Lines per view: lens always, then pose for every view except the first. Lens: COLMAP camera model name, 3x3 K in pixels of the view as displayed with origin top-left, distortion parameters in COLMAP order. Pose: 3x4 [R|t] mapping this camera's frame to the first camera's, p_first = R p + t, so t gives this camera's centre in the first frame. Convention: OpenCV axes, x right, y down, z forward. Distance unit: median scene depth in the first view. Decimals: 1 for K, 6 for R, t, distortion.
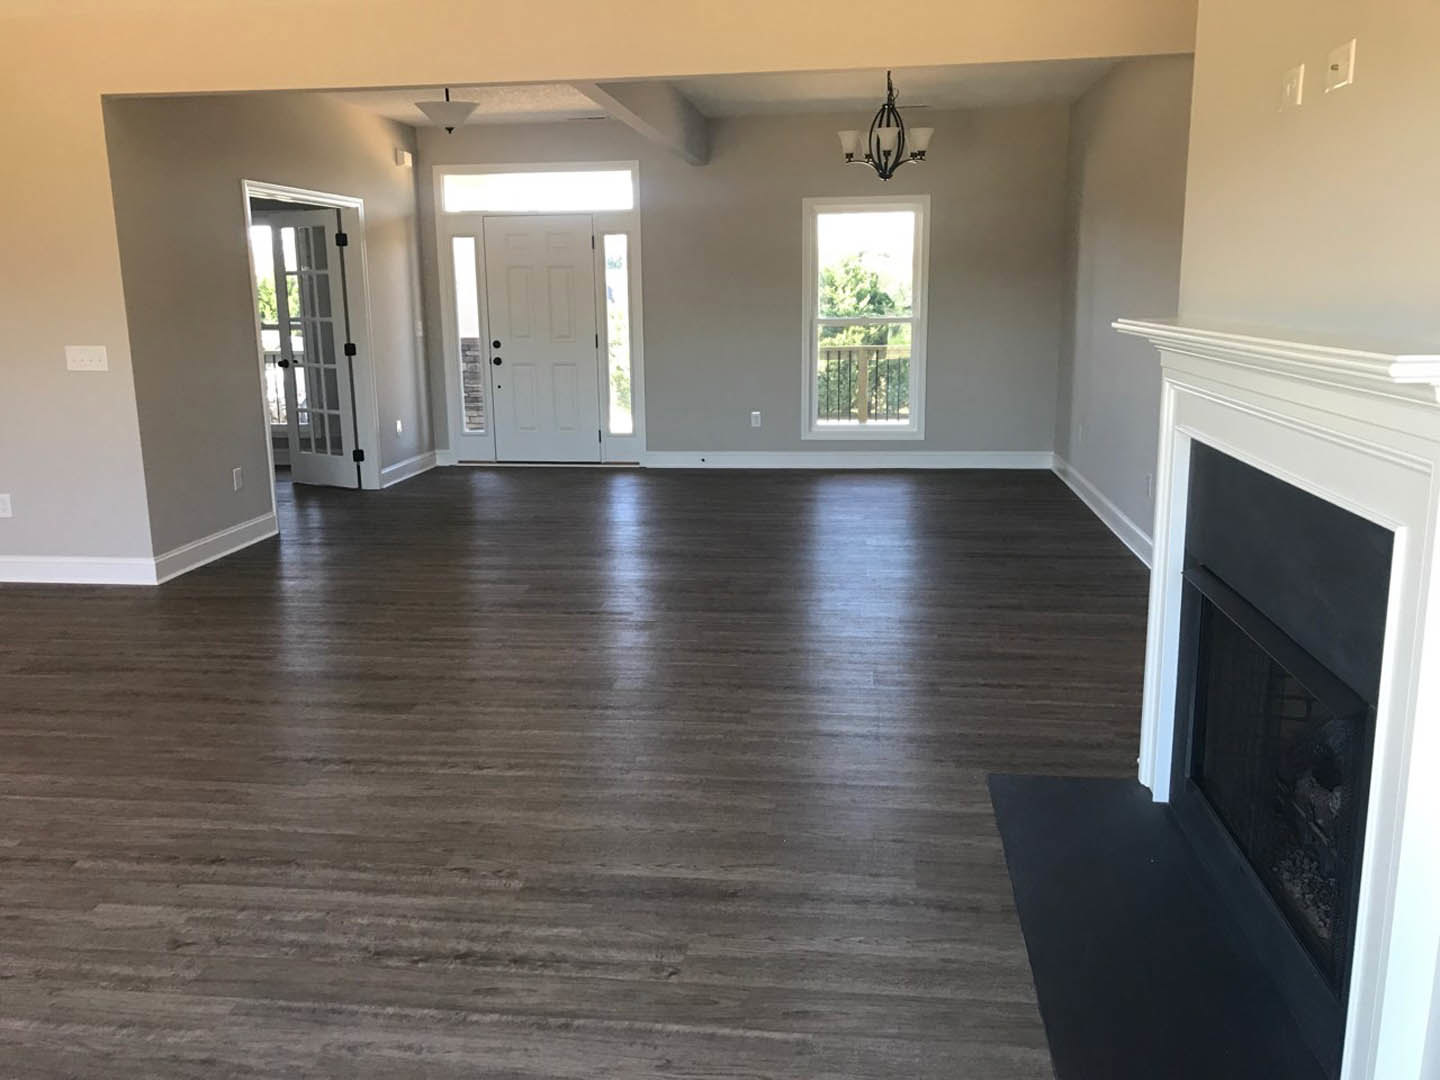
lens RADIAL K [[1215.5, 0, 719.2], [0, 1215.5, 539.9], [0, 0, 1]] dist [0.060961, 0.001344]
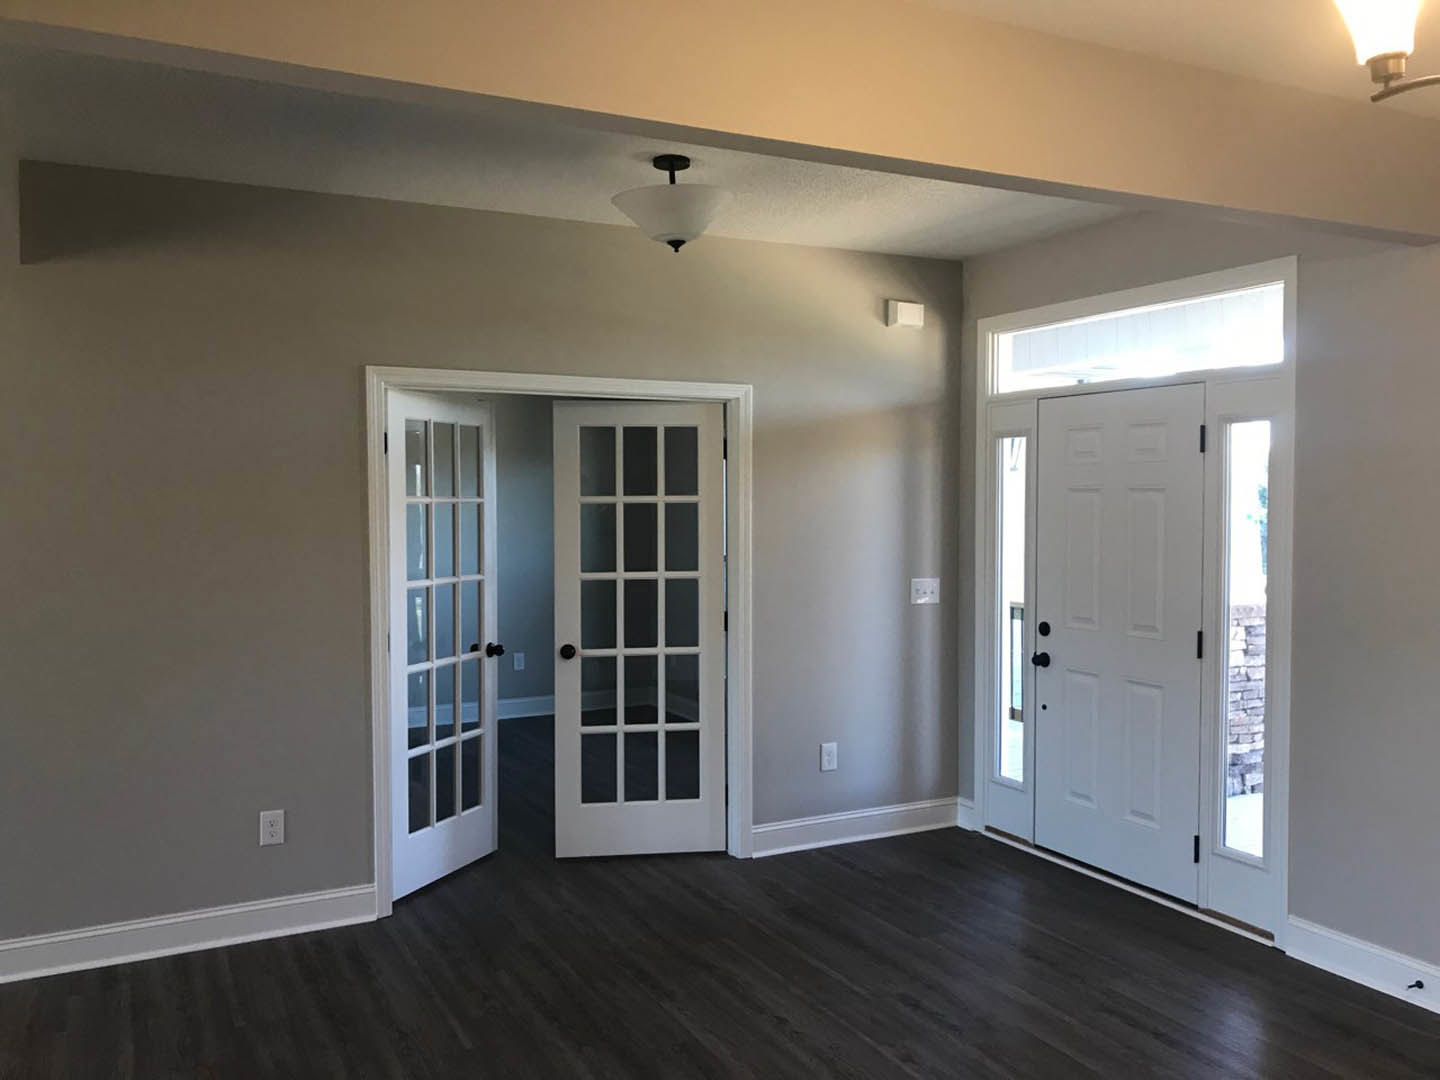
lens RADIAL K [[1215.5, 0, 720.4], [0, 1215.5, 534.5], [0, 0, 1]] dist [0.060961, 0.001344]
pose [[0.565879, 0.038631, -0.823583, 0.181089], [-0.175913, 0.981558, -0.074829, -0.138264], [0.805503, 0.187223, 0.562239, 0.586891]]
